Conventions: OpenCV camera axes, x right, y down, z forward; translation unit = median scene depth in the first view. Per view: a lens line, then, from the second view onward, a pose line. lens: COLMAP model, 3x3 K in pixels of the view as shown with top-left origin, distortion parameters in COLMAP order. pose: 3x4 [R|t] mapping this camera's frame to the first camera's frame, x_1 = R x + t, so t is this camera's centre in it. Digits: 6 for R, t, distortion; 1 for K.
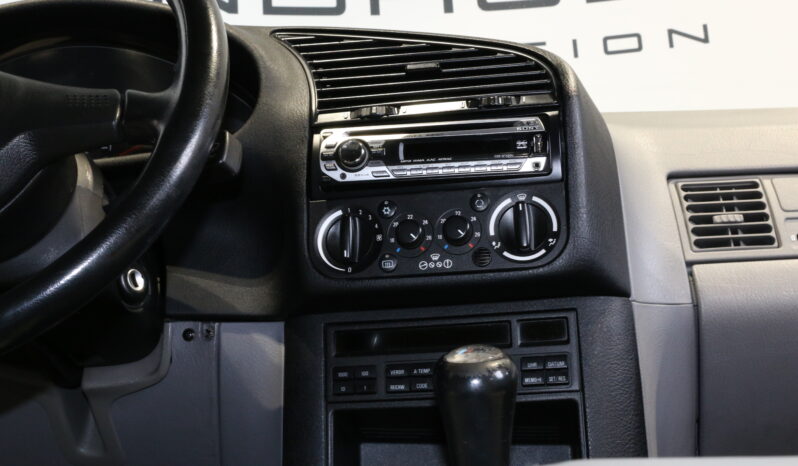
lens RADIAL K [[903.4, 0, 399.0], [0, 903.4, 233.0], [0, 0, 1]] dist [-0.088135, 0.008899]
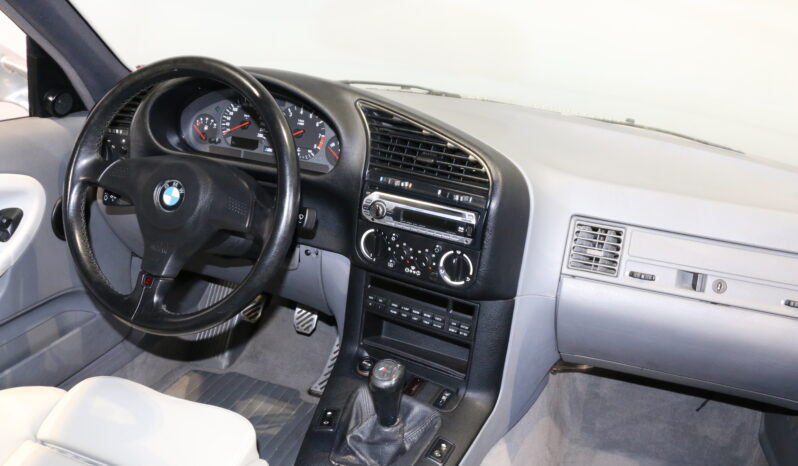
lens RADIAL K [[630.7, 0, 399.2], [0, 630.7, 210.8], [0, 0, 1]] dist [-0.163857, 0.136291]
pose [[0.956918, 0.189899, -0.219649, 0.279949], [-0.061193, 0.871385, 0.486769, -0.725366], [0.283836, -0.452357, 0.845464, -0.113158]]
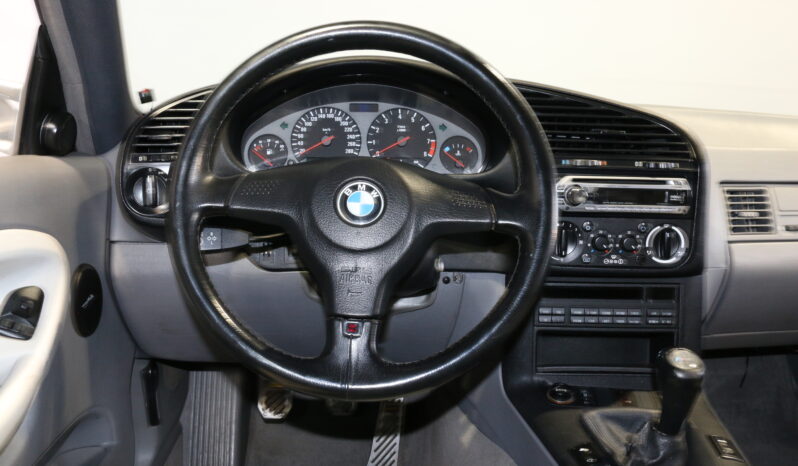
lens RADIAL K [[630.7, 0, 399.2], [0, 630.7, 210.8], [0, 0, 1]] dist [-0.163857, 0.136291]
pose [[0.993282, 0.021466, 0.113714, -0.488982], [-0.057567, 0.944091, 0.324621, -0.405151], [-0.100388, -0.328986, 0.938984, -0.044337]]
